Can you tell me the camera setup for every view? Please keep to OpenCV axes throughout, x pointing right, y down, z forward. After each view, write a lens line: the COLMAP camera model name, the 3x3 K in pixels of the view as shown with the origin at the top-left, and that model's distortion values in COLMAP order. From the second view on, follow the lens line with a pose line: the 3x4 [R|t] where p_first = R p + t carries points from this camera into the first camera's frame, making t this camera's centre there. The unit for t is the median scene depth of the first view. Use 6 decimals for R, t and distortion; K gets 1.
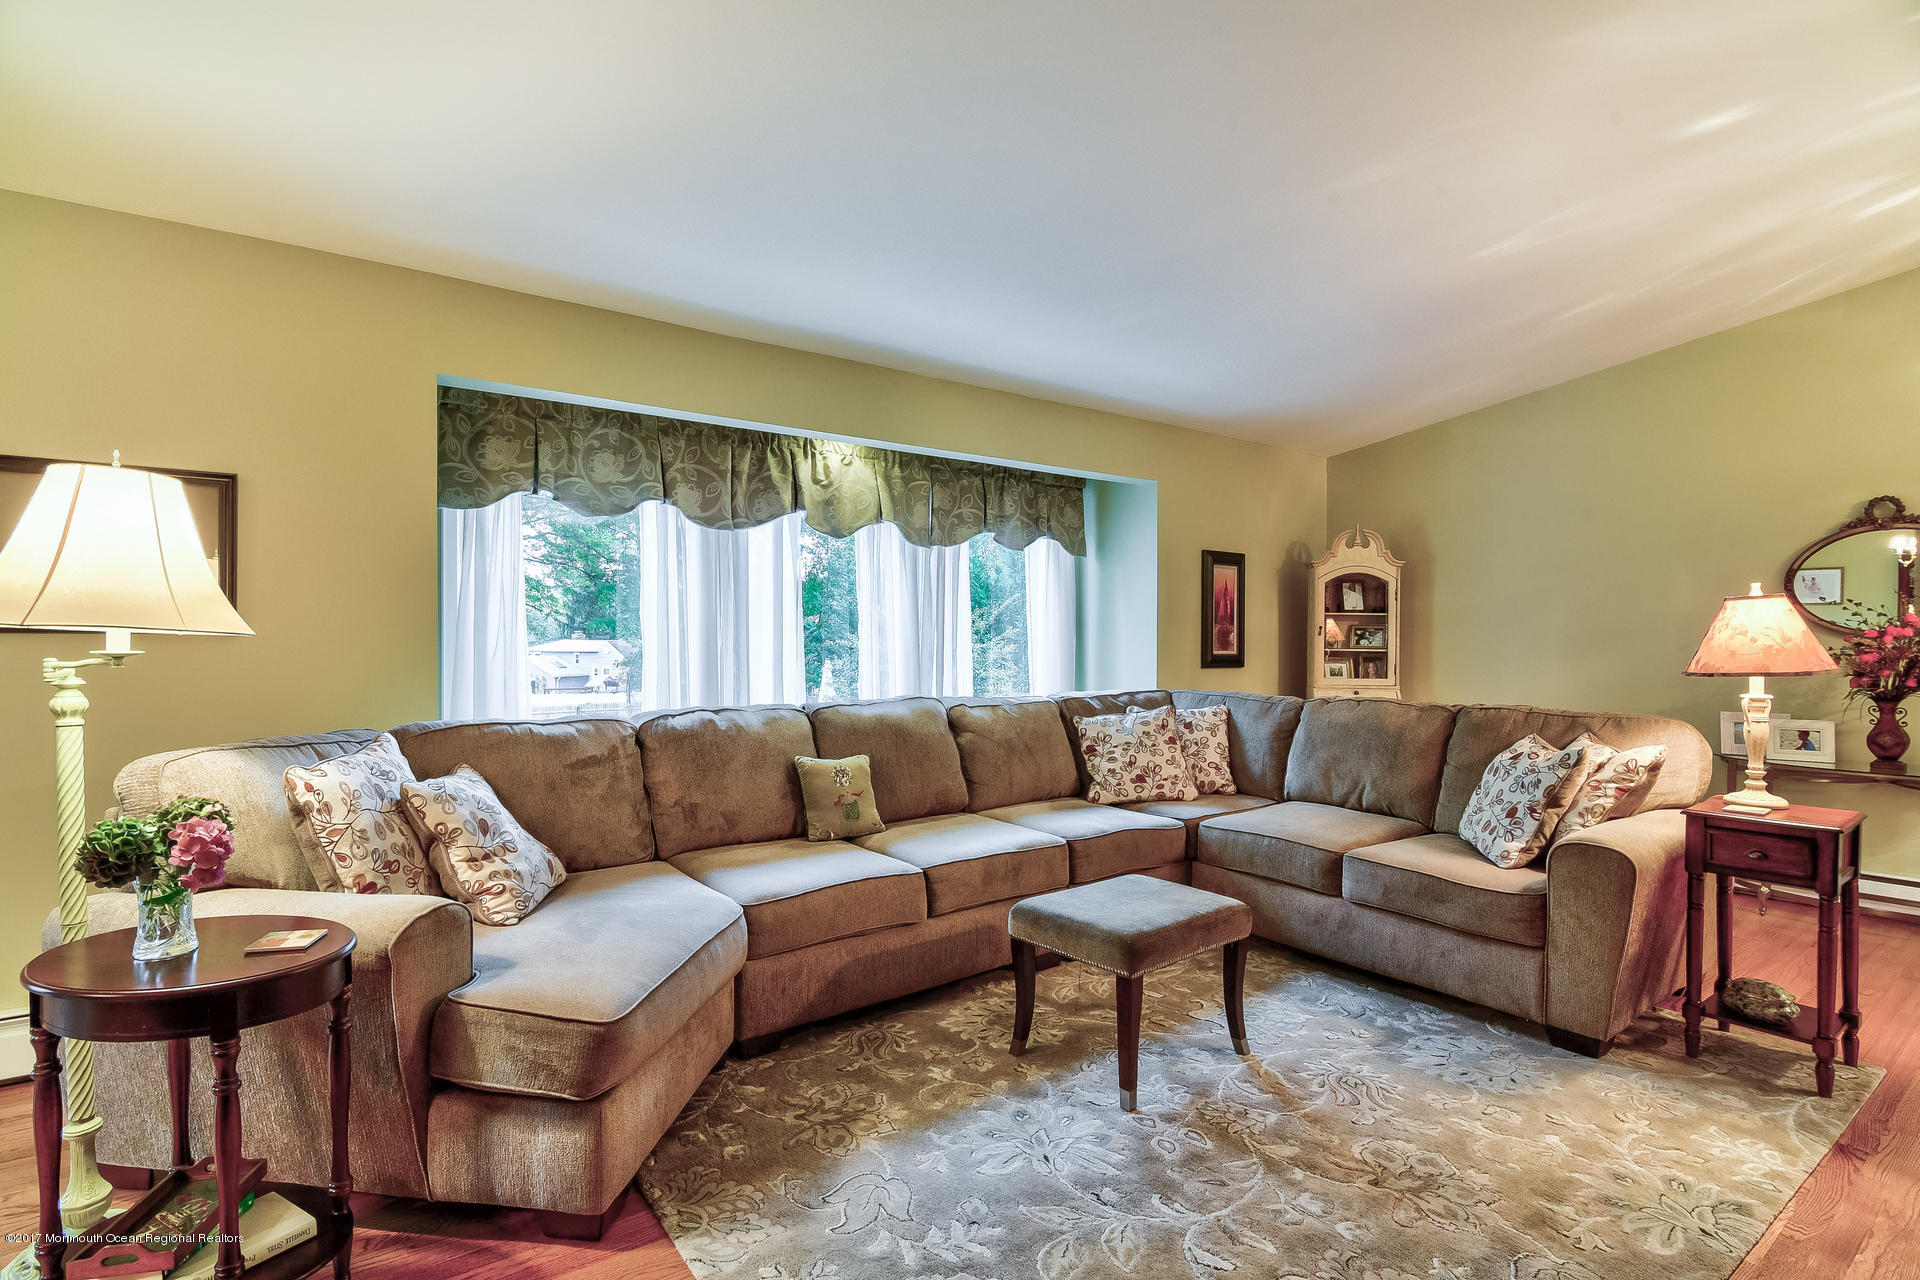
lens RADIAL K [[931.7, 0, 953.4], [0, 931.7, 652.6], [0, 0, 1]] dist [-0.019933, 0.000137]
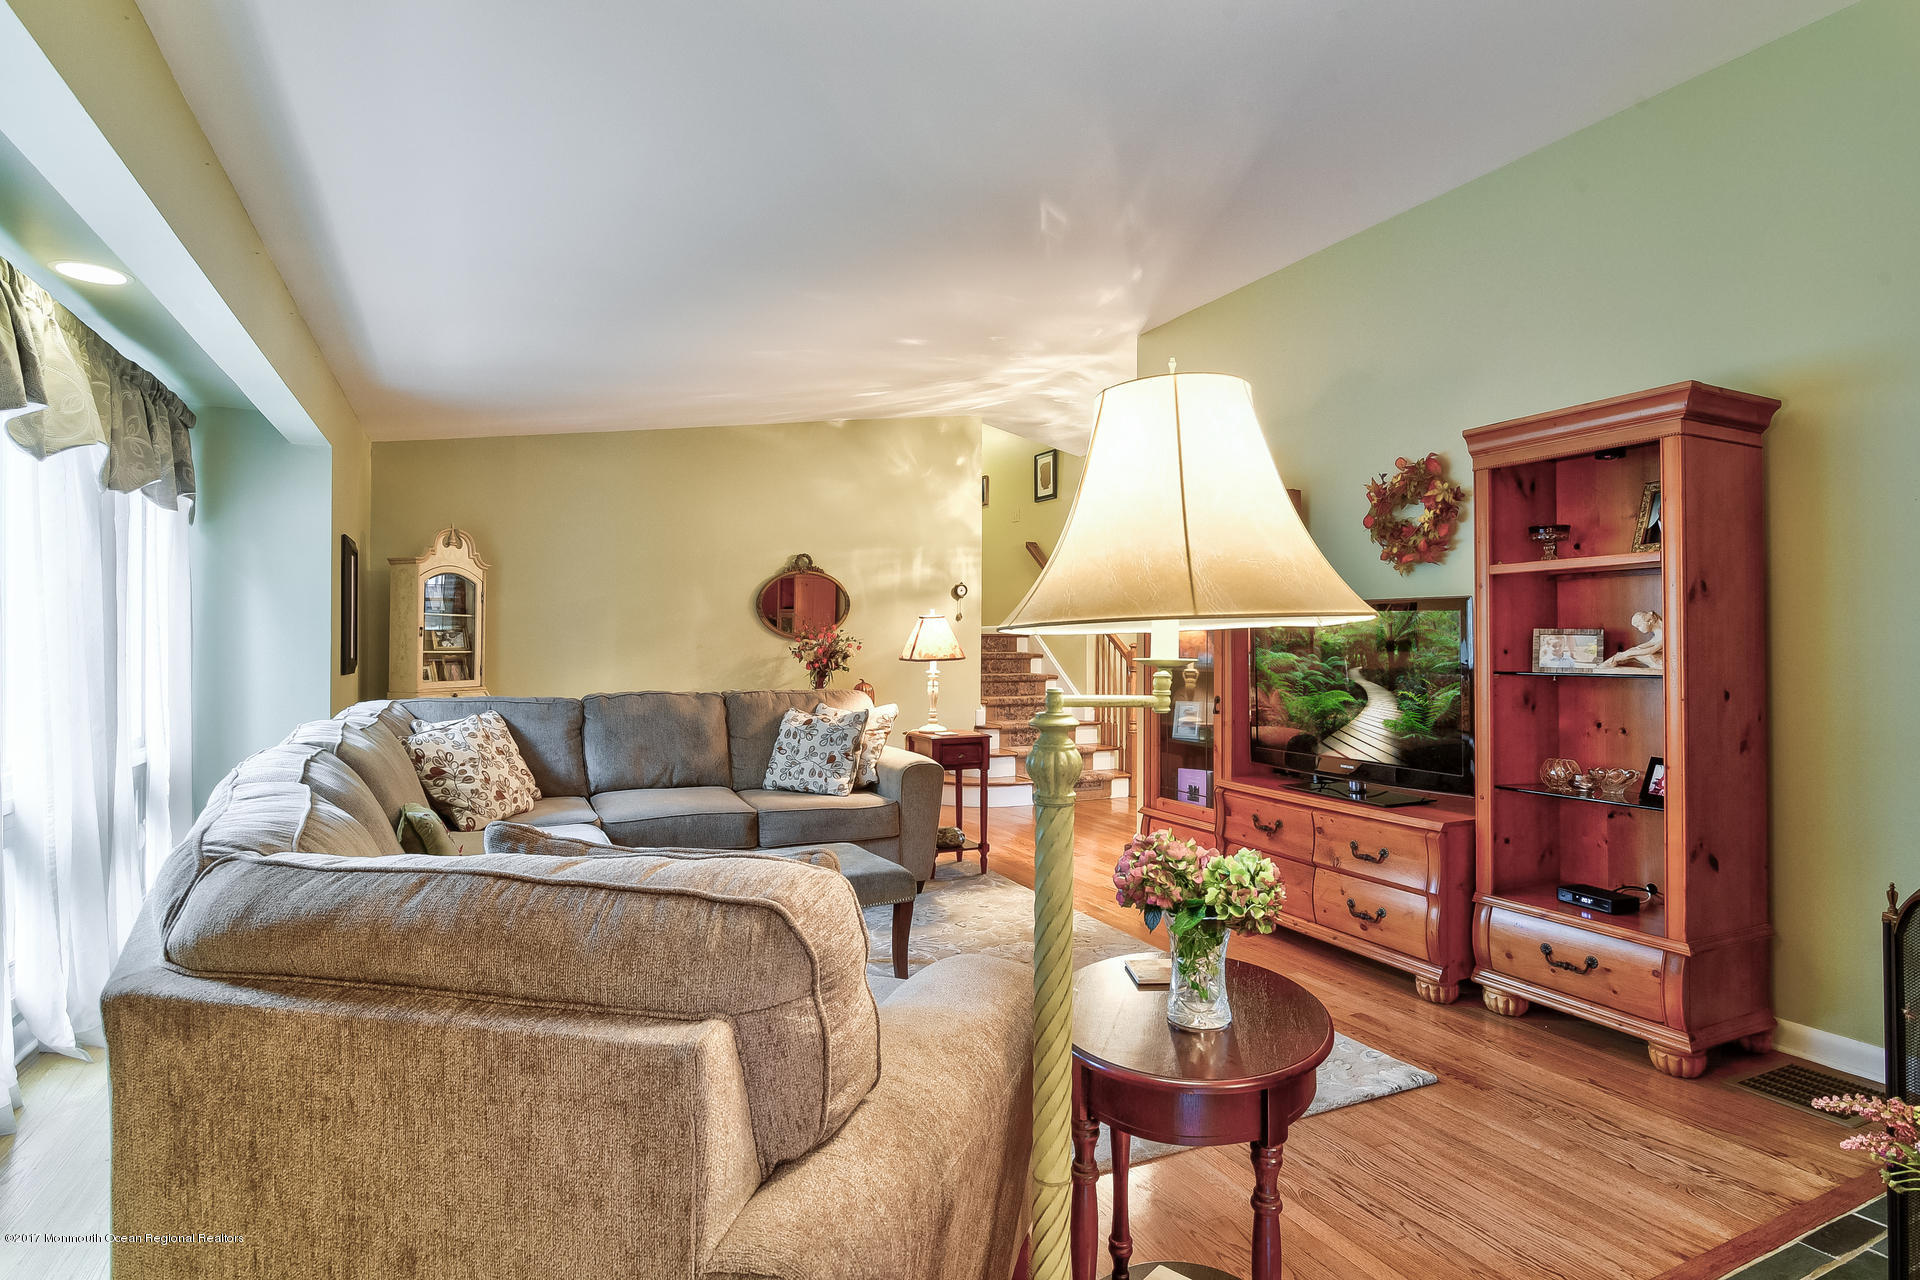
lens RADIAL K [[988.3, 0, 960.0], [0, 988.3, 640.0], [0, 0, 1]] dist [0.000163, 0.000037]
pose [[0.176406, 0.000294, 0.984318, -0.586308], [0.015274, 0.999879, -0.003036, -0.004548], [-0.984199, 0.015570, 0.176380, 0.344068]]
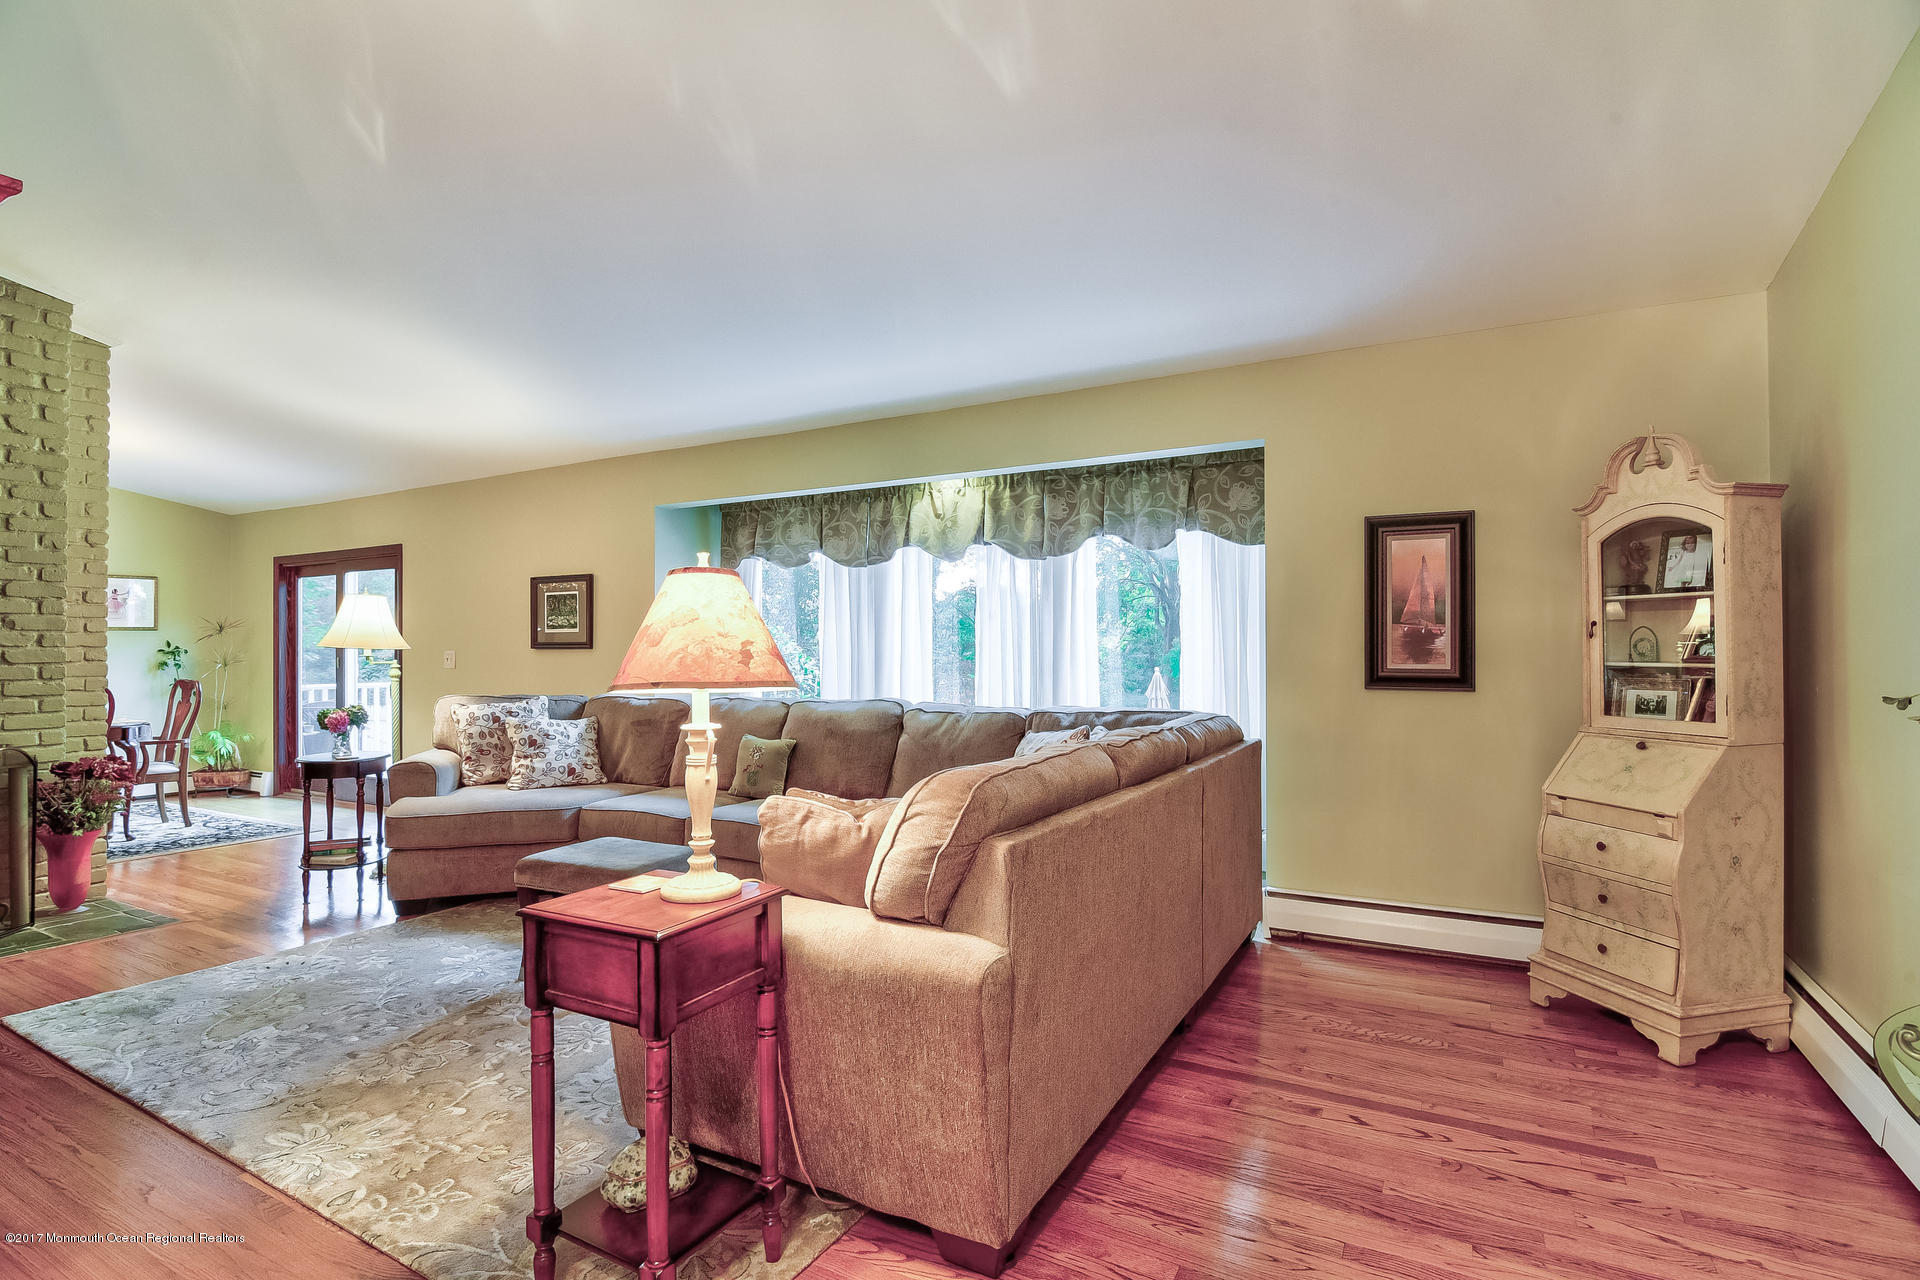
lens RADIAL K [[931.7, 0, 953.4], [0, 931.7, 652.6], [0, 0, 1]] dist [-0.019933, 0.000137]
pose [[0.415635, -0.005517, -0.909515, 0.884841], [-0.011878, 0.999863, -0.011493, 0.001537], [0.909454, 0.015580, 0.415513, 0.507599]]
